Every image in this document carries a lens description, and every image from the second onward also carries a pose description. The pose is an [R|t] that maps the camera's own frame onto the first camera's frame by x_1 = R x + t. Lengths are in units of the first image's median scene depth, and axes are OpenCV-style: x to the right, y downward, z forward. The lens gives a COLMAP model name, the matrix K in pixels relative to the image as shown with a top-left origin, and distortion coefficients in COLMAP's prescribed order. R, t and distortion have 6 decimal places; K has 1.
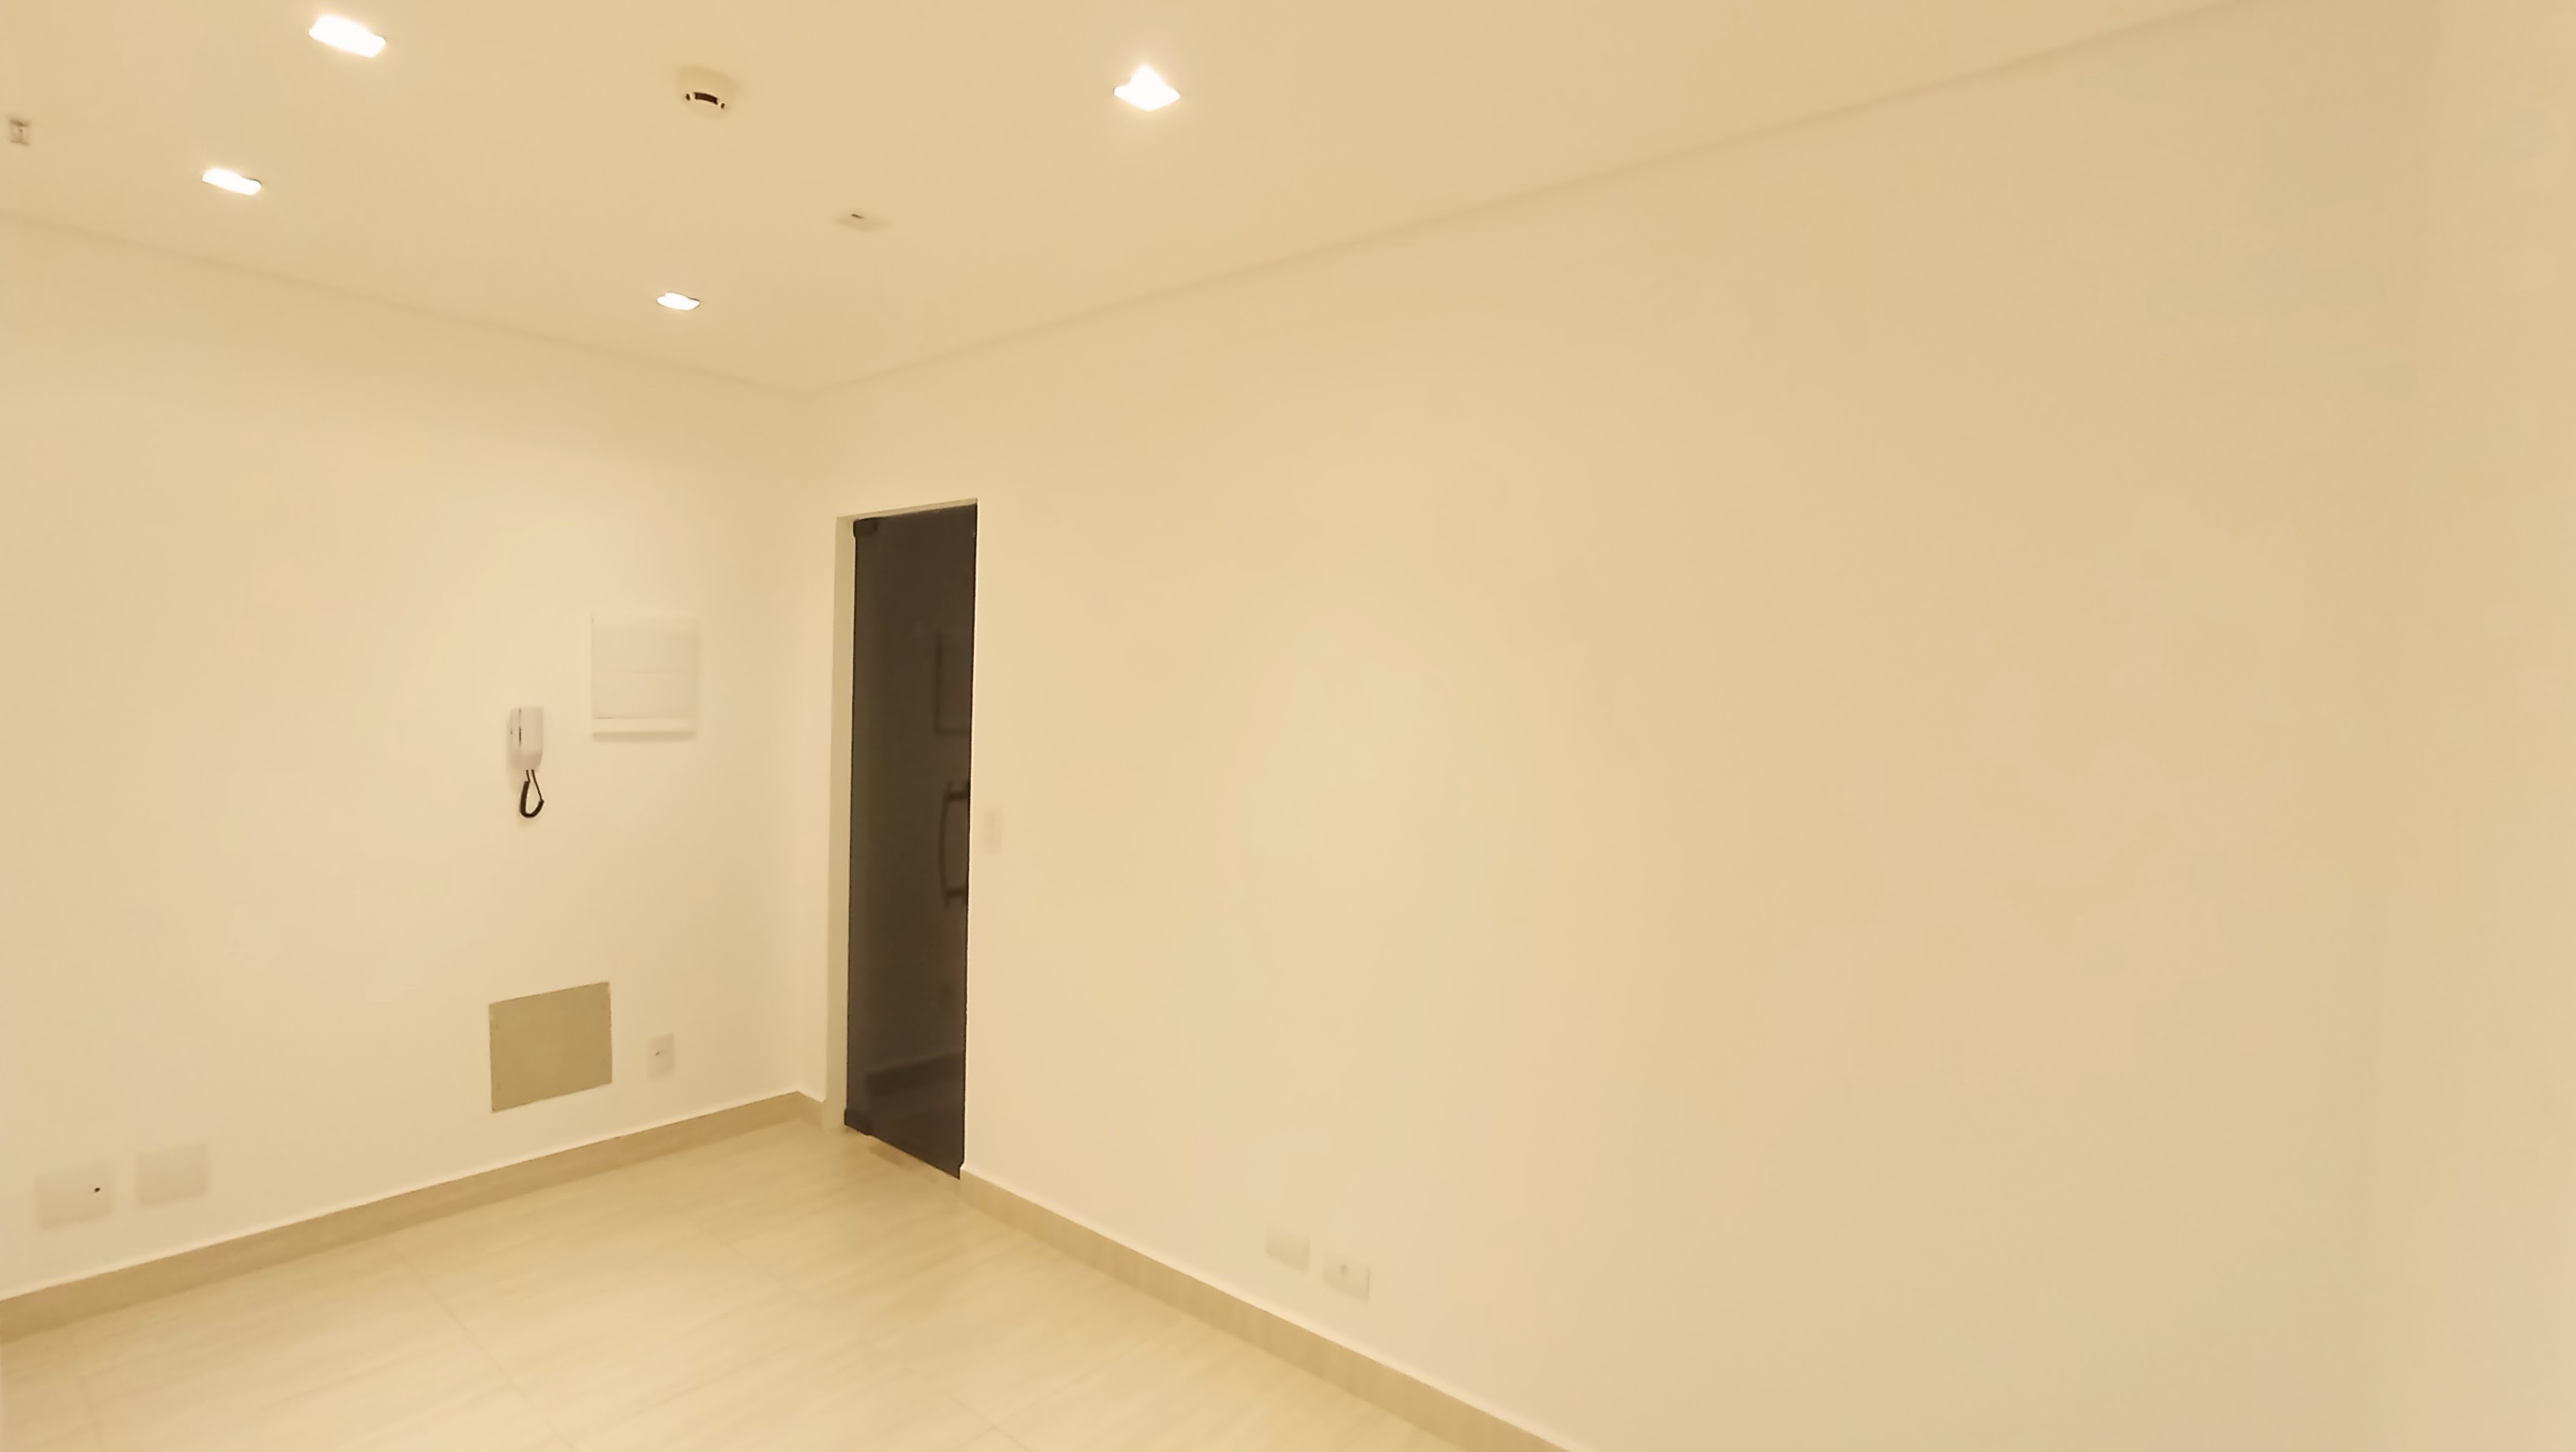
lens RADIAL K [[1200.2, 0, 1281.5], [0, 1200.2, 736.1], [0, 0, 1]] dist [-0.000412, 0.014991]
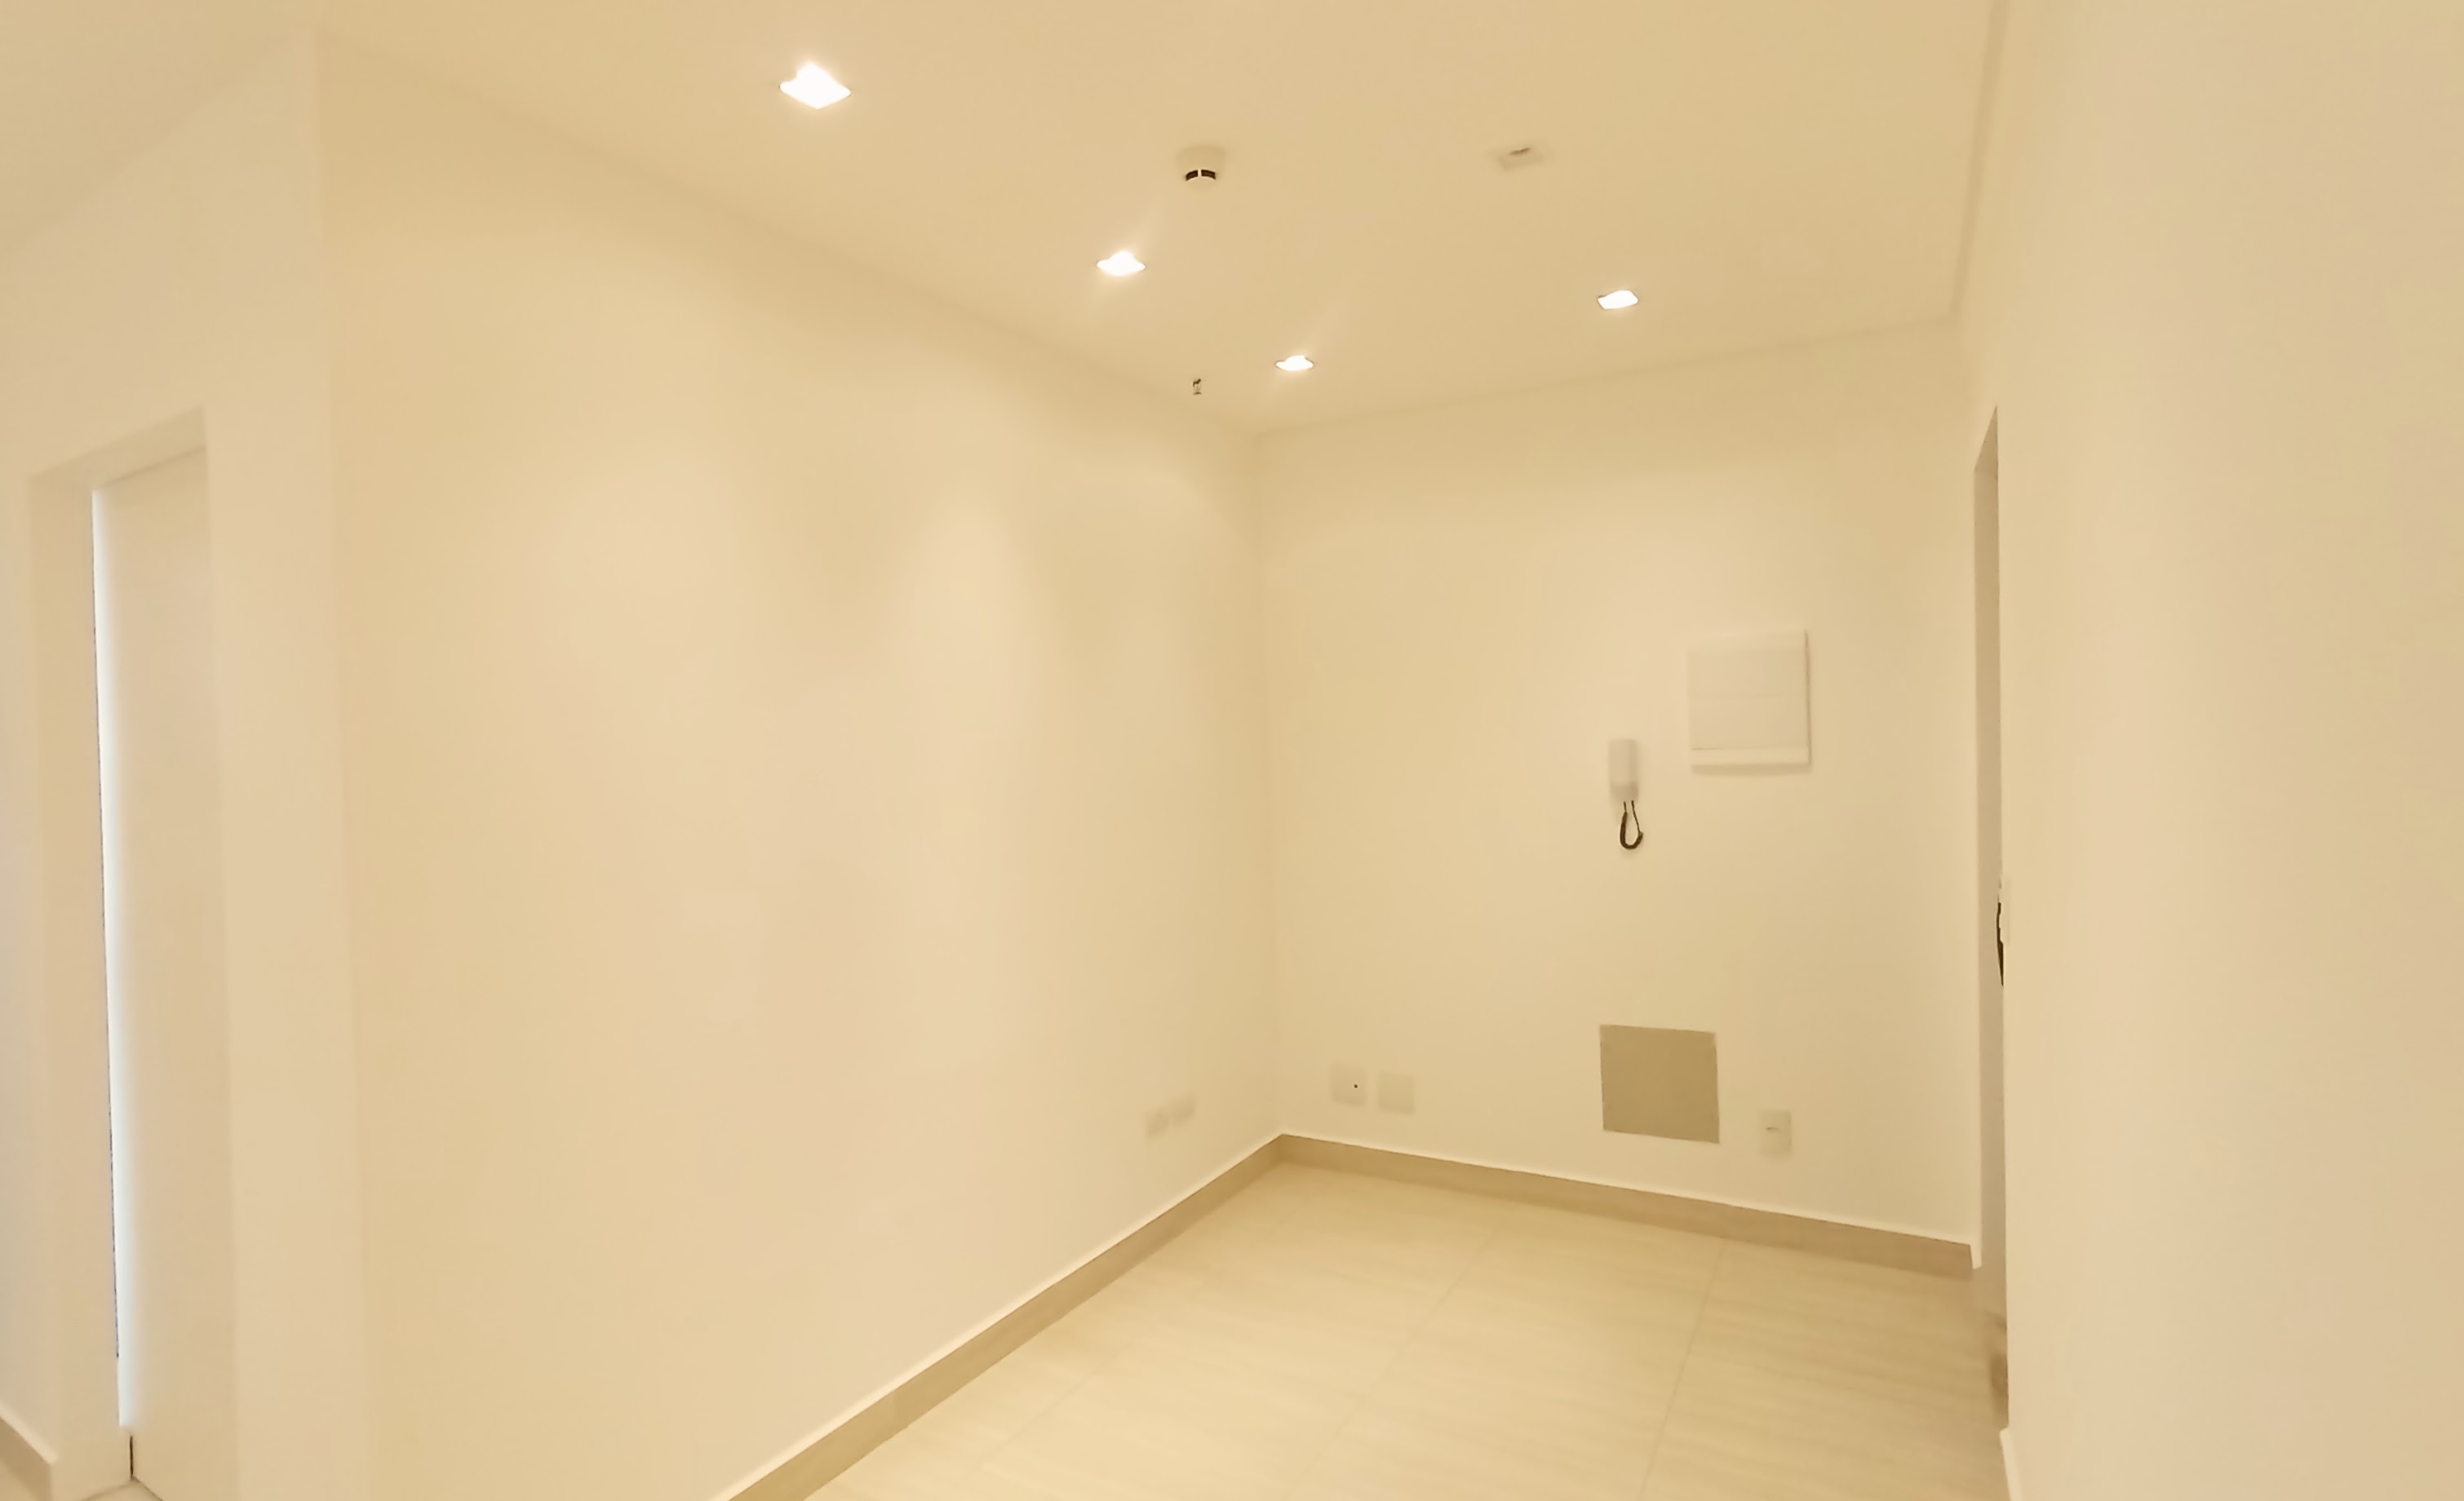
lens RADIAL K [[1228.4, 0, 1147.6], [0, 1228.4, 756.2], [0, 0, 1]] dist [-0.004334, -0.000107]
pose [[0.128955, -0.018475, -0.991478, 0.329222], [-0.013466, 0.999702, -0.020379, 0.015394], [0.991559, 0.015979, 0.128668, 0.438983]]
